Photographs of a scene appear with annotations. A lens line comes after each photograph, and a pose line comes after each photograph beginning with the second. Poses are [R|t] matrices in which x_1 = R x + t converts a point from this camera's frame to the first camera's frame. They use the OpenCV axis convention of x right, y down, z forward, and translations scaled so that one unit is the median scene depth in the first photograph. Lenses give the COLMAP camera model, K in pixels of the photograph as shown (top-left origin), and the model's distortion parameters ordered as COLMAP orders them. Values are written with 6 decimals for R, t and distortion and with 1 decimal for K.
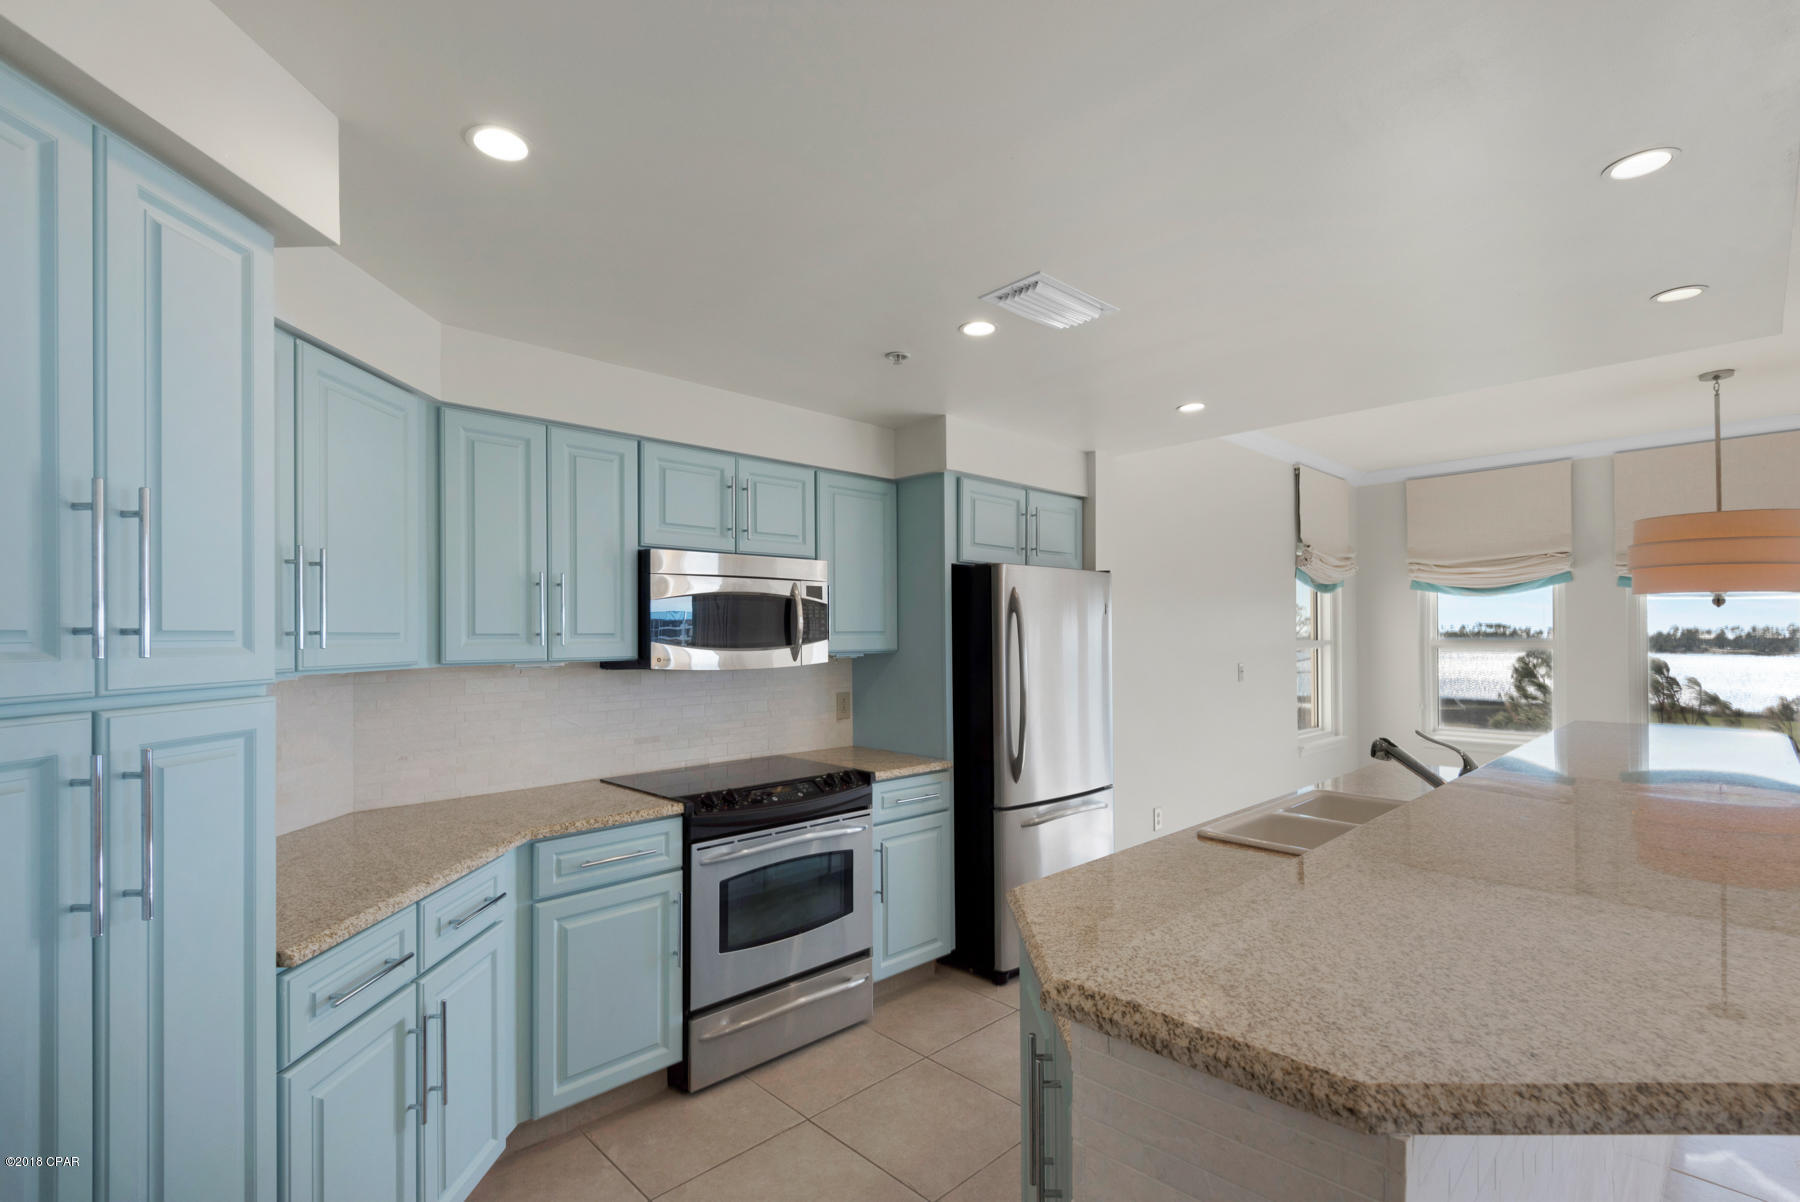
lens RADIAL K [[824.1, 0, 891.4], [0, 824.1, 623.6], [0, 0, 1]] dist [0.019317, -0.010062]
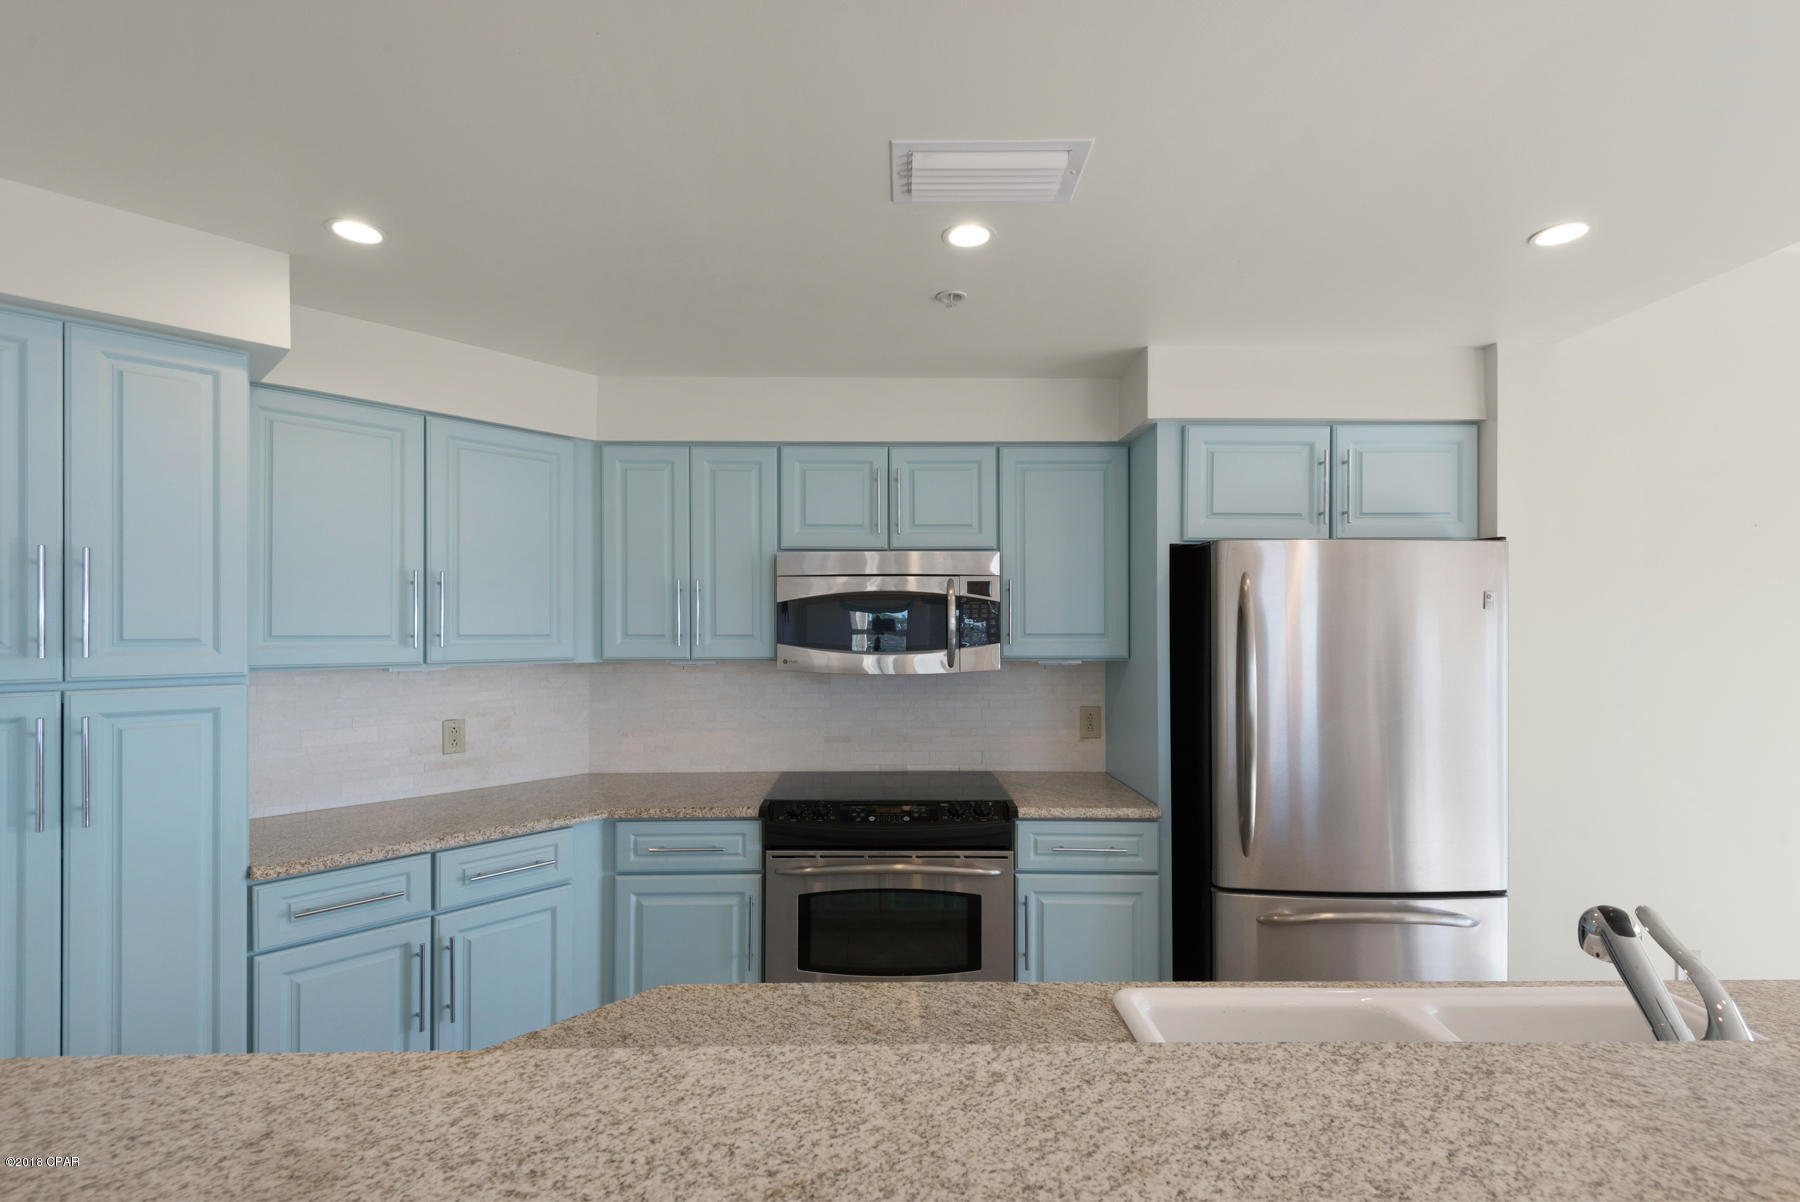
lens RADIAL K [[824.1, 0, 892.0], [0, 824.1, 620.0], [0, 0, 1]] dist [0.019317, -0.010062]
pose [[0.733212, 0.002579, -0.679995, 0.424588], [0.003860, 0.999961, 0.007955, -0.012066], [0.679989, -0.008458, 0.733173, 0.301452]]
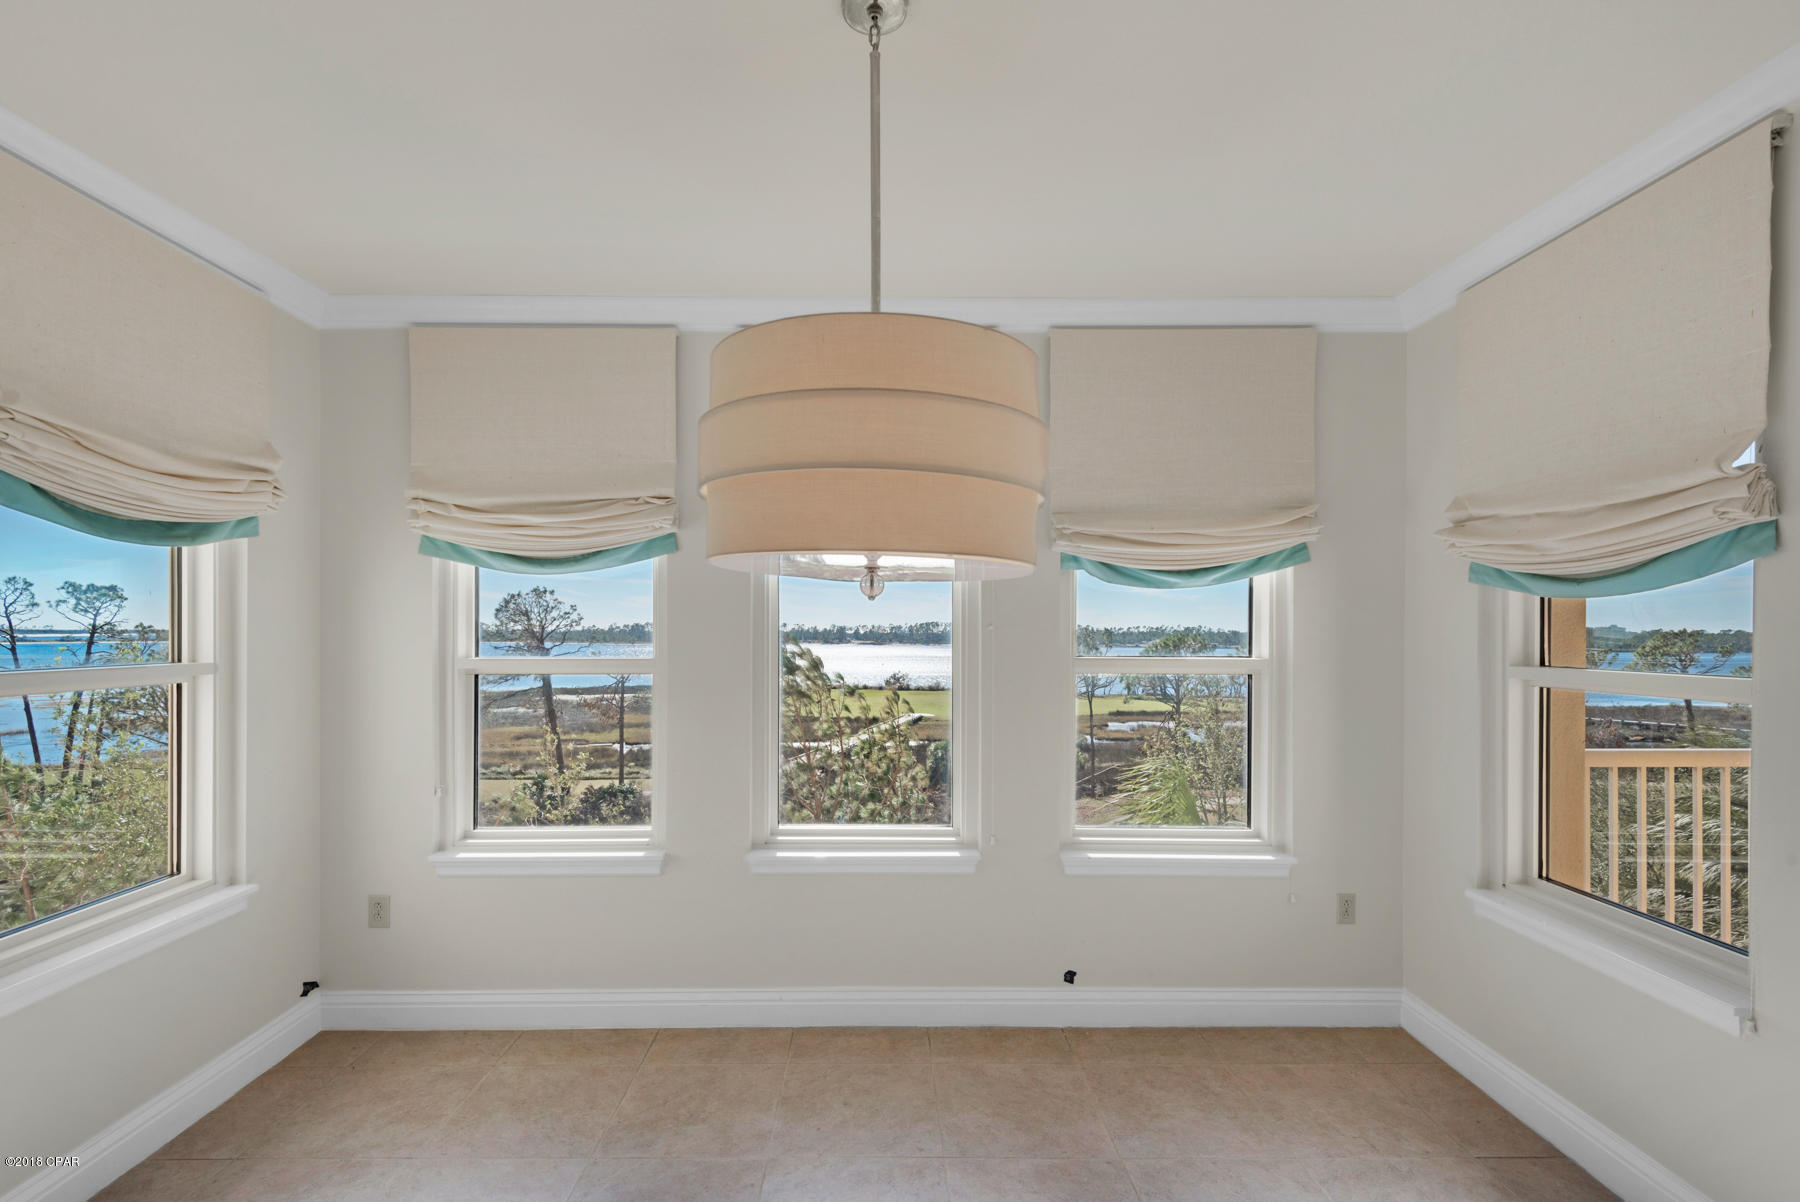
lens RADIAL K [[824.1, 0, 900.9], [0, 824.1, 661.4], [0, 0, 1]] dist [0.019317, -0.010062]
pose [[0.669596, -0.022538, 0.742384, 0.868100], [-0.017084, 0.998808, 0.045732, -0.010804], [-0.742529, -0.043304, 0.668412, 0.884851]]
